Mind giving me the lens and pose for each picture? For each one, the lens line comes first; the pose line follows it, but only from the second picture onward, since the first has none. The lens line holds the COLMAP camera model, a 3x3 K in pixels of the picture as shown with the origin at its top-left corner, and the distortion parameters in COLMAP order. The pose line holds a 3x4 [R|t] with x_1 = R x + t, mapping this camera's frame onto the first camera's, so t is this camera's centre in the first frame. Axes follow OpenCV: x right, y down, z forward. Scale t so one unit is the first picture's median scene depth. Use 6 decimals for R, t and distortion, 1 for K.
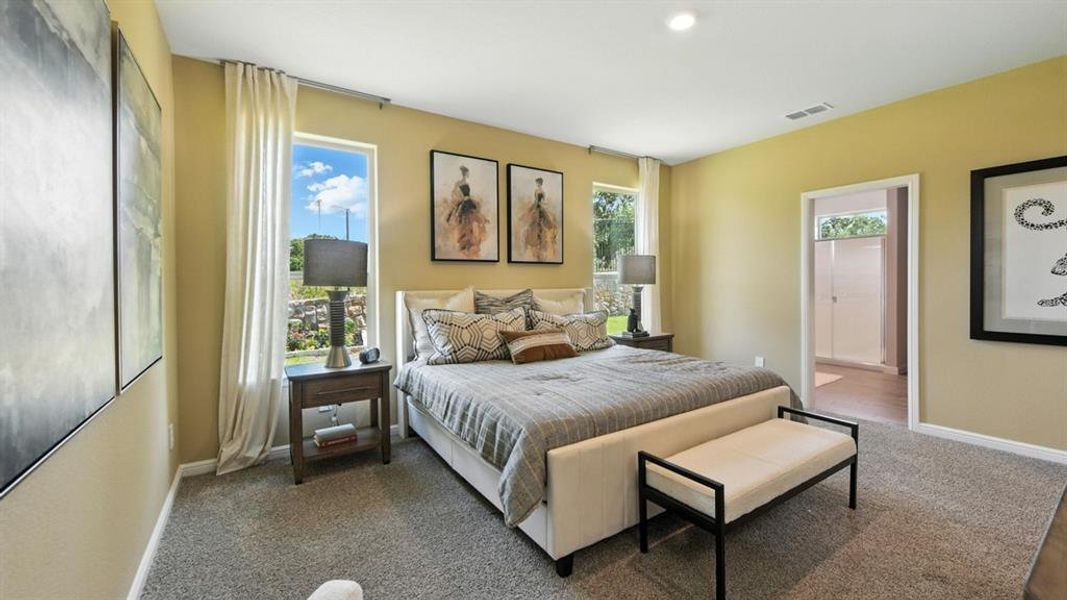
lens RADIAL K [[428.6, 0, 538.1], [0, 428.6, 276.3], [0, 0, 1]] dist [-0.010961, -0.000003]
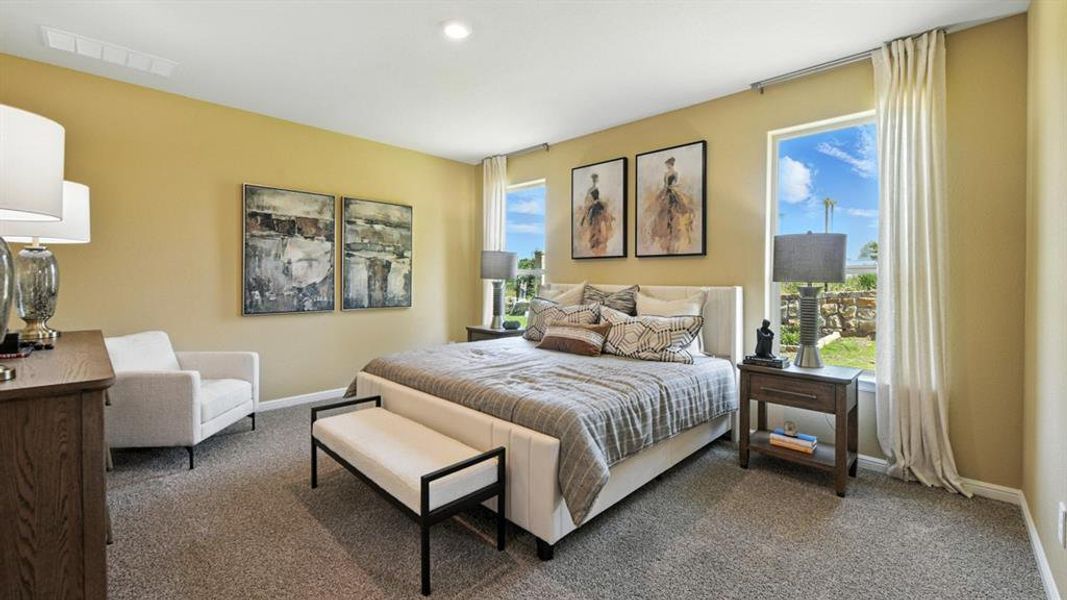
lens RADIAL K [[428.6, 0, 538.1], [0, 428.6, 276.3], [0, 0, 1]] dist [-0.010961, -0.000003]
pose [[0.209203, 0.005495, -0.977857, 0.824361], [0.007369, 0.999947, 0.007196, 0.002646], [0.977844, -0.008712, 0.209152, 0.571630]]
